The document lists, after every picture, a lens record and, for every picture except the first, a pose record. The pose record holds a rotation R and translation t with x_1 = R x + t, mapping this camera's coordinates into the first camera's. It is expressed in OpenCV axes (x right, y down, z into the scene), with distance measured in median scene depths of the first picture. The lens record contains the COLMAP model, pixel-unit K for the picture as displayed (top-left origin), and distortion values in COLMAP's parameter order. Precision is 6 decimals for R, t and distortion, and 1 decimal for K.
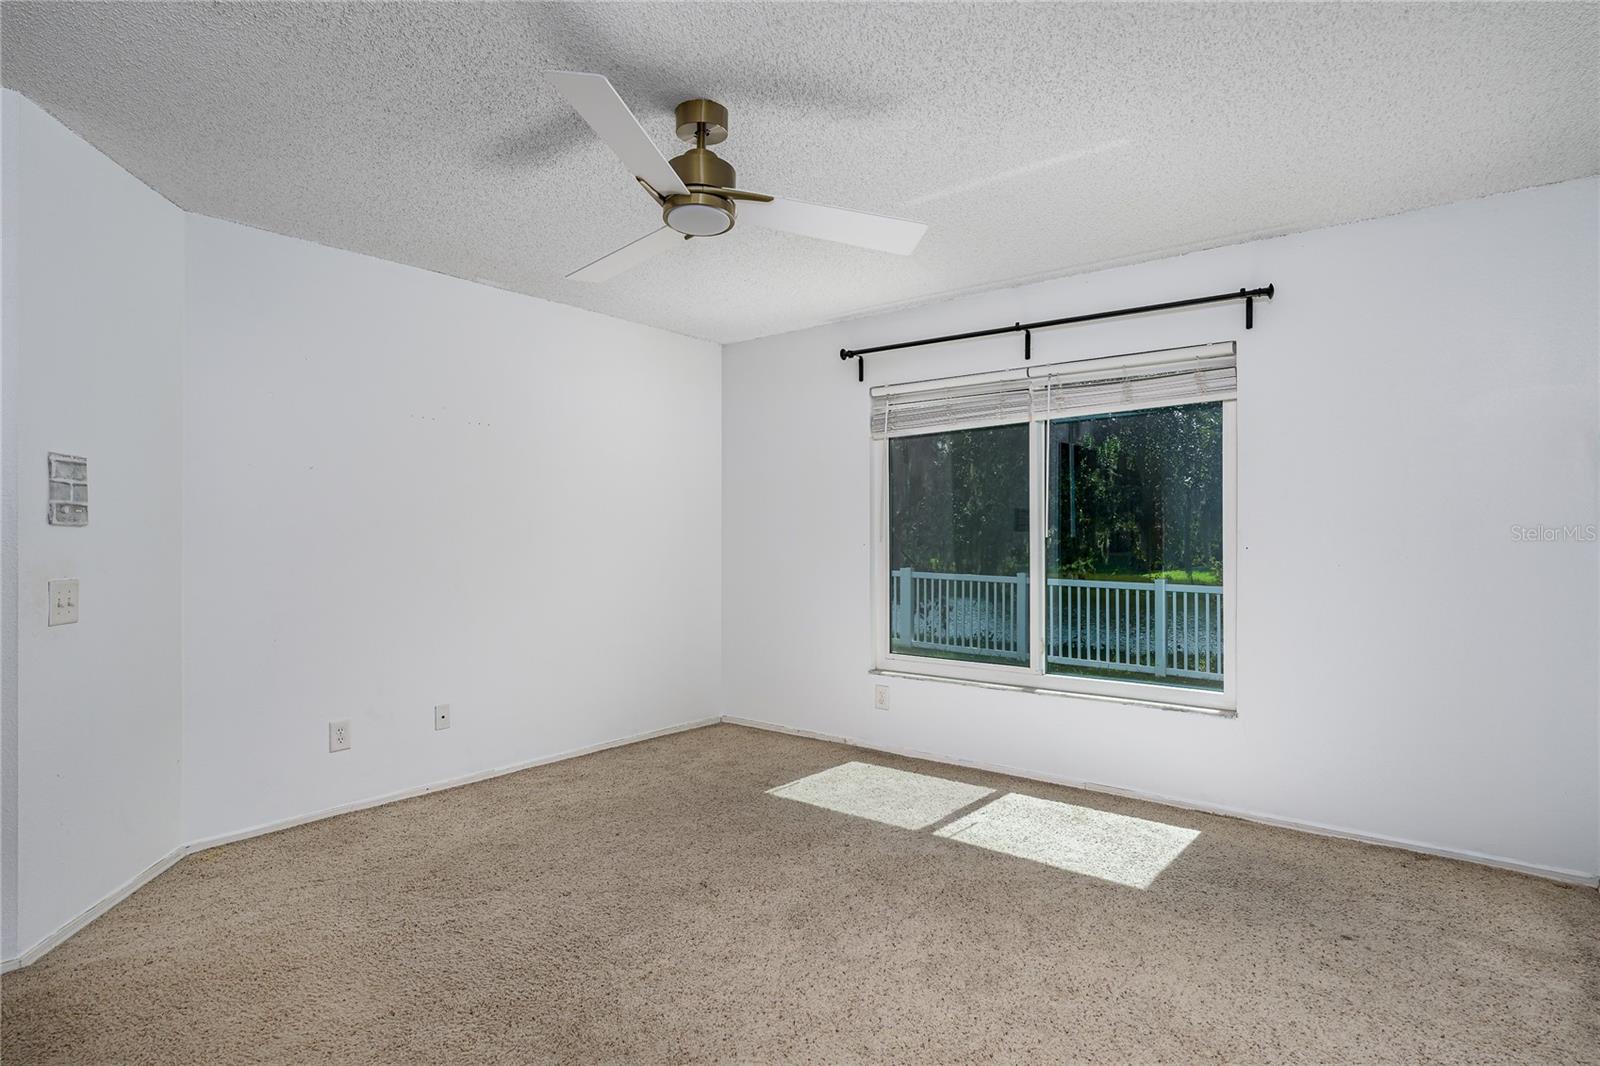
lens RADIAL K [[856.1, 0, 793.7], [0, 856.1, 526.9], [0, 0, 1]] dist [-0.004572, 0.002750]
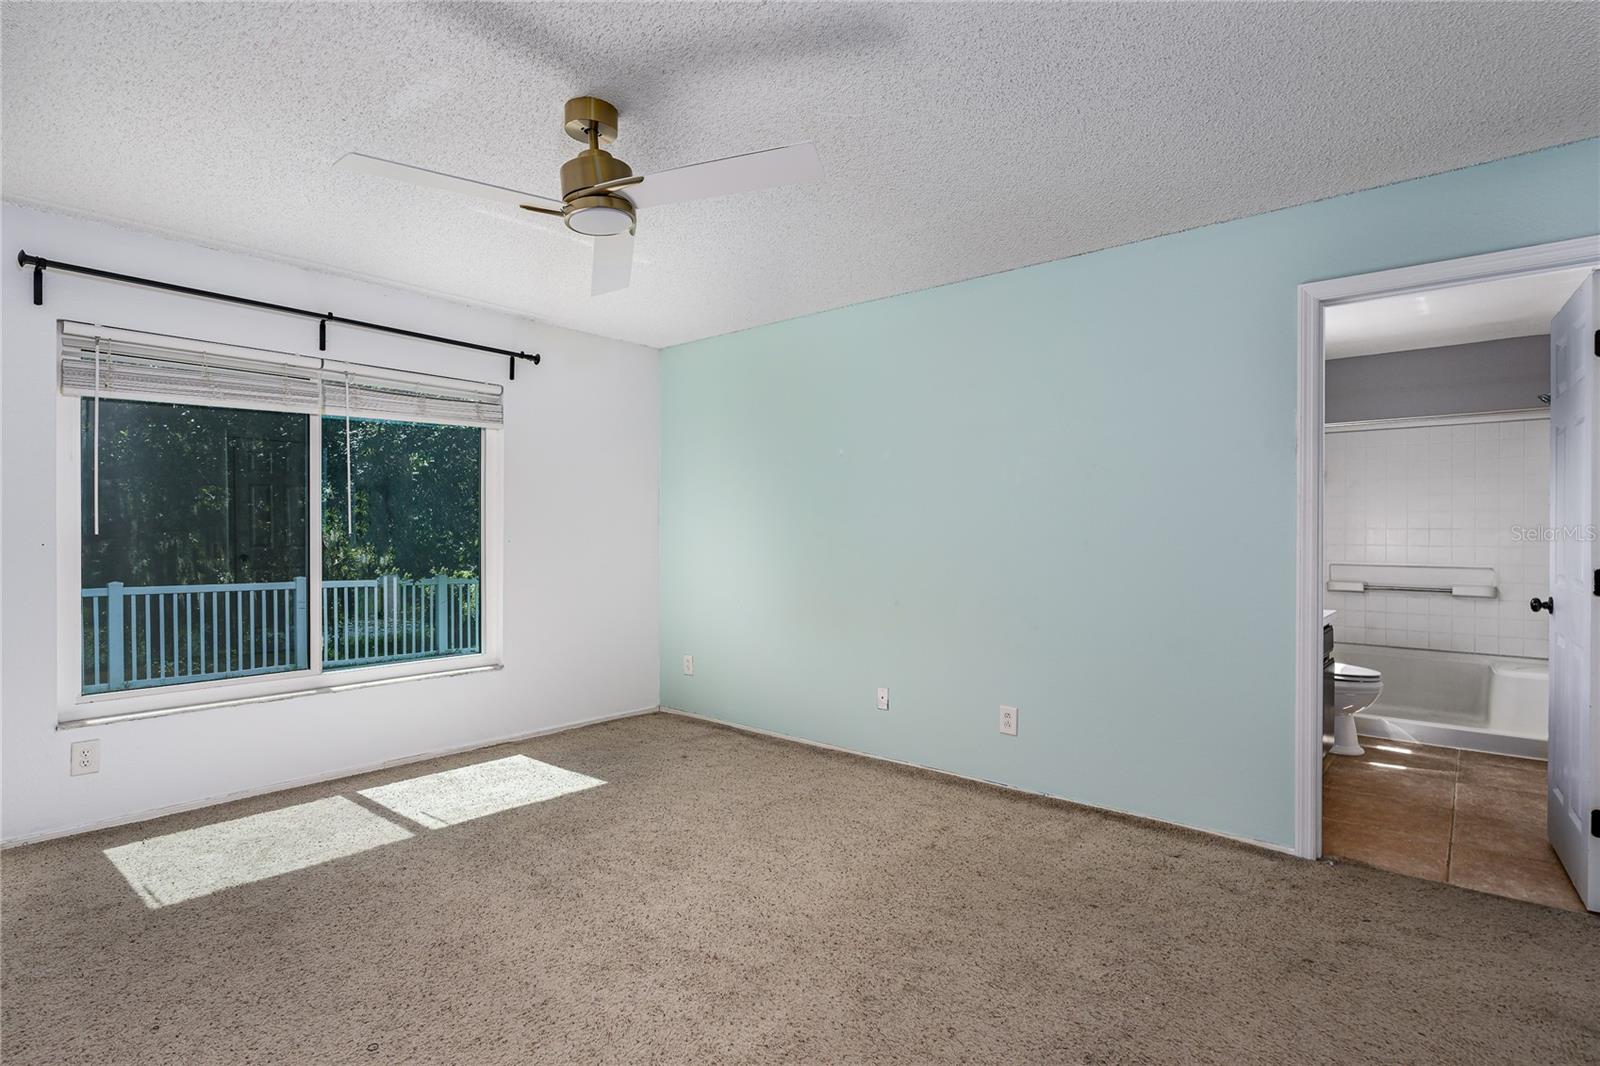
lens RADIAL K [[825.4, 0, 788.0], [0, 825.4, 535.4], [0, 0, 1]] dist [-0.006411, -0.000898]
pose [[0.018389, -0.006463, 0.999810, -0.693534], [-0.014860, 0.999867, 0.006737, -0.000881], [-0.999720, -0.014981, 0.018290, 0.486571]]
